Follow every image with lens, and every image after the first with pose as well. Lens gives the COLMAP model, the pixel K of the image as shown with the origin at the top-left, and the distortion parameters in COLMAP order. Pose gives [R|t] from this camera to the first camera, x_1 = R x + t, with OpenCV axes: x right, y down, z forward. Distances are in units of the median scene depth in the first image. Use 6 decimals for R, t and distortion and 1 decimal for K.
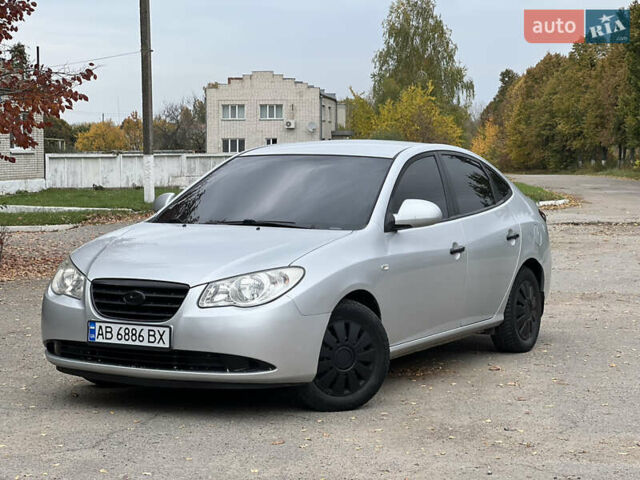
lens RADIAL K [[1434.8, 0, 320.0], [0, 1434.8, 240.0], [0, 0, 1]] dist [-0.113873, 5.408613]
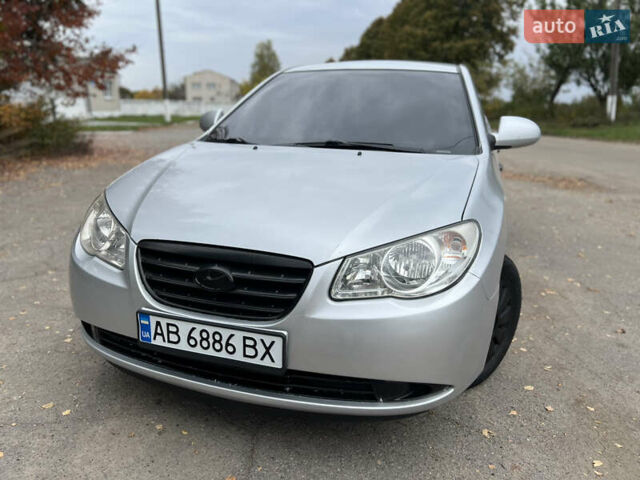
lens RADIAL K [[482.6, 0, 320.0], [0, 482.6, 240.0], [0, 0, 1]] dist [0.051972, -0.055763]
pose [[0.983391, -0.035282, 0.178040, -0.119972], [-0.002875, 0.977773, 0.209646, -0.018229], [-0.181480, -0.206676, 0.961431, 0.791562]]
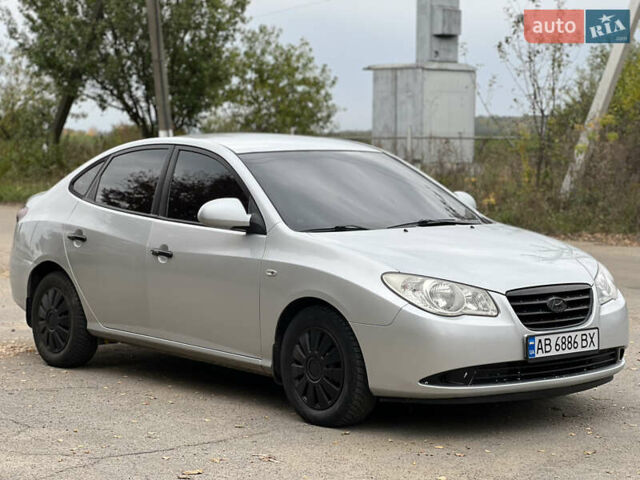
lens RADIAL K [[1434.8, 0, 320.0], [0, 1434.8, 240.0], [0, 0, 1]] dist [-0.113873, 5.408613]
pose [[0.362100, -0.071433, 0.929398, -1.054809], [0.057804, 0.996861, 0.054097, -0.062010], [-0.930345, 0.034135, 0.365093, 0.789516]]
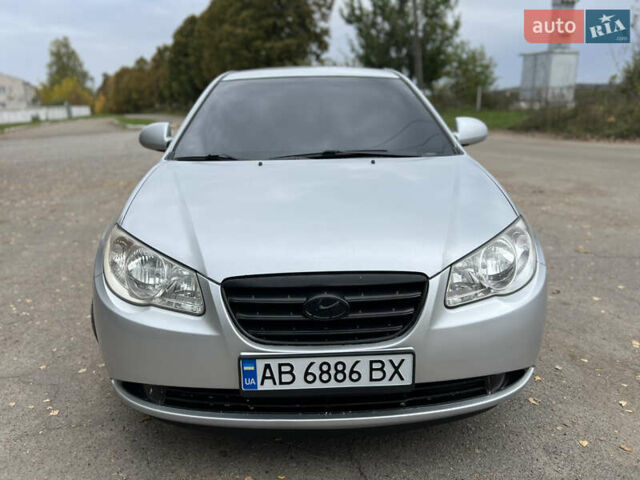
lens RADIAL K [[482.6, 0, 320.0], [0, 482.6, 240.0], [0, 0, 1]] dist [0.051972, -0.055763]
pose [[0.858216, -0.158907, 0.488071, -0.219421], [0.054556, 0.973725, 0.221097, -0.028518], [-0.510381, -0.163122, 0.844335, 0.834090]]
